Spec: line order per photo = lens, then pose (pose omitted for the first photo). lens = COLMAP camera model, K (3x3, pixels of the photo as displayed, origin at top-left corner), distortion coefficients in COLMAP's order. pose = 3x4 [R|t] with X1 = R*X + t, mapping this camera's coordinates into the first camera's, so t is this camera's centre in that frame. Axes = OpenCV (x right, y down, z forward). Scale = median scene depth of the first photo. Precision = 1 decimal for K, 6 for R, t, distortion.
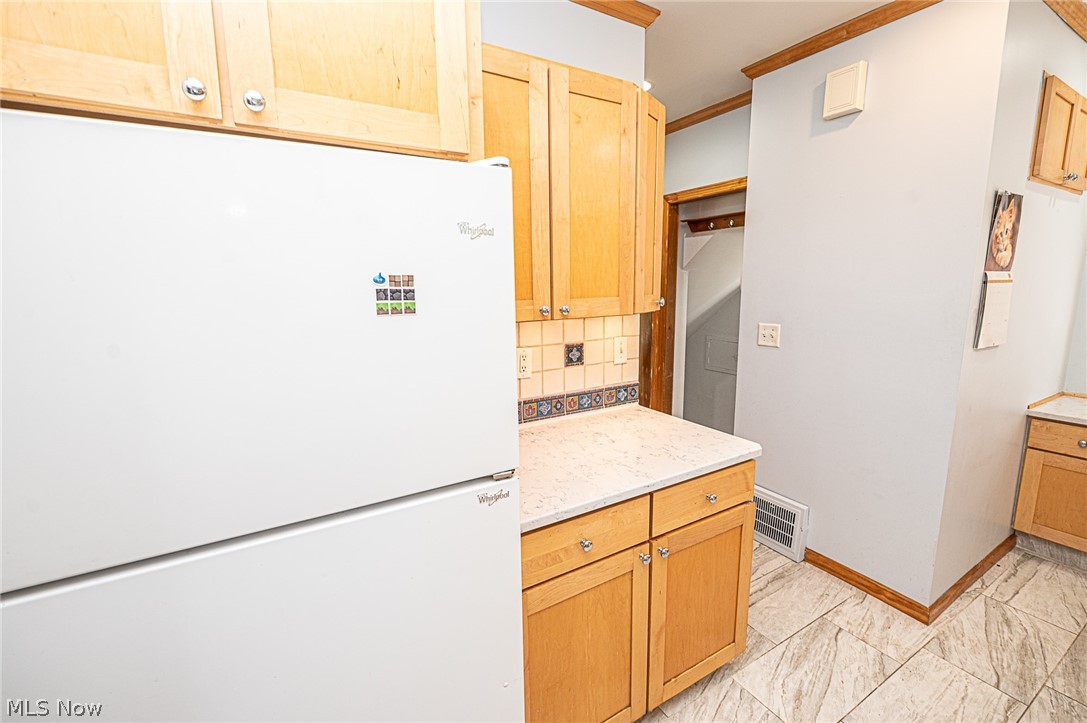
lens RADIAL K [[459.3, 0, 543.4], [0, 459.3, 354.9], [0, 0, 1]] dist [0.004020, -0.000390]
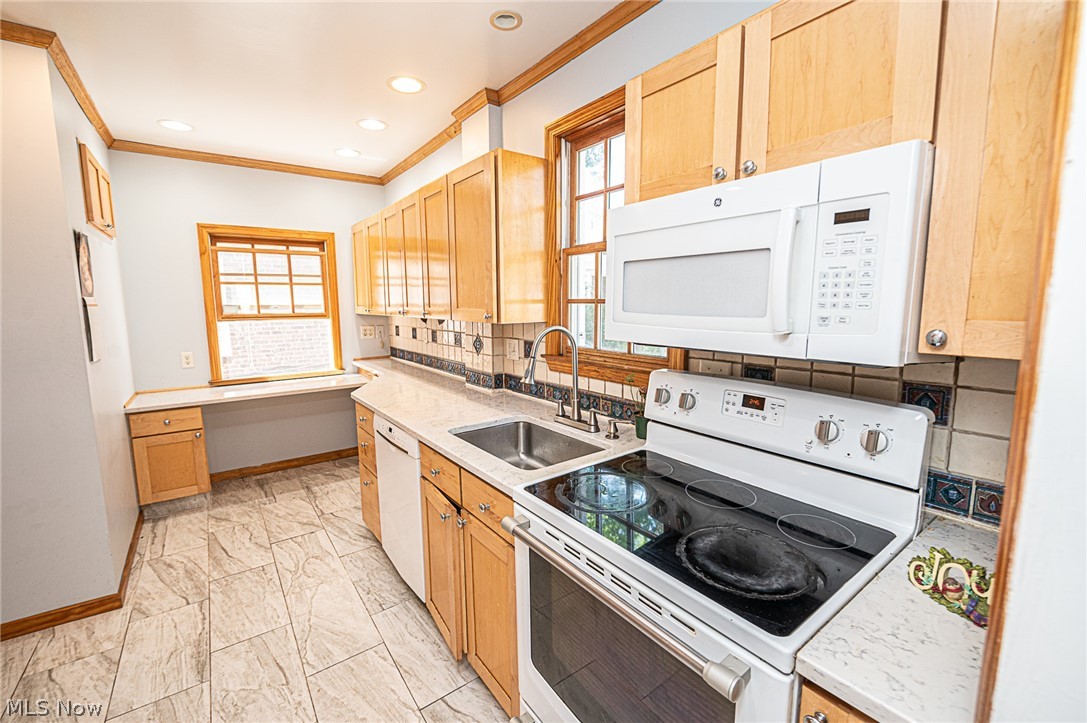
lens RADIAL K [[459.3, 0, 542.9], [0, 459.3, 359.3], [0, 0, 1]] dist [0.004020, -0.000390]
pose [[-0.101748, -0.115295, 0.988106, -0.305355], [0.163338, 0.977845, 0.130917, 0.011778], [-0.981309, 0.174716, -0.080662, -0.026676]]
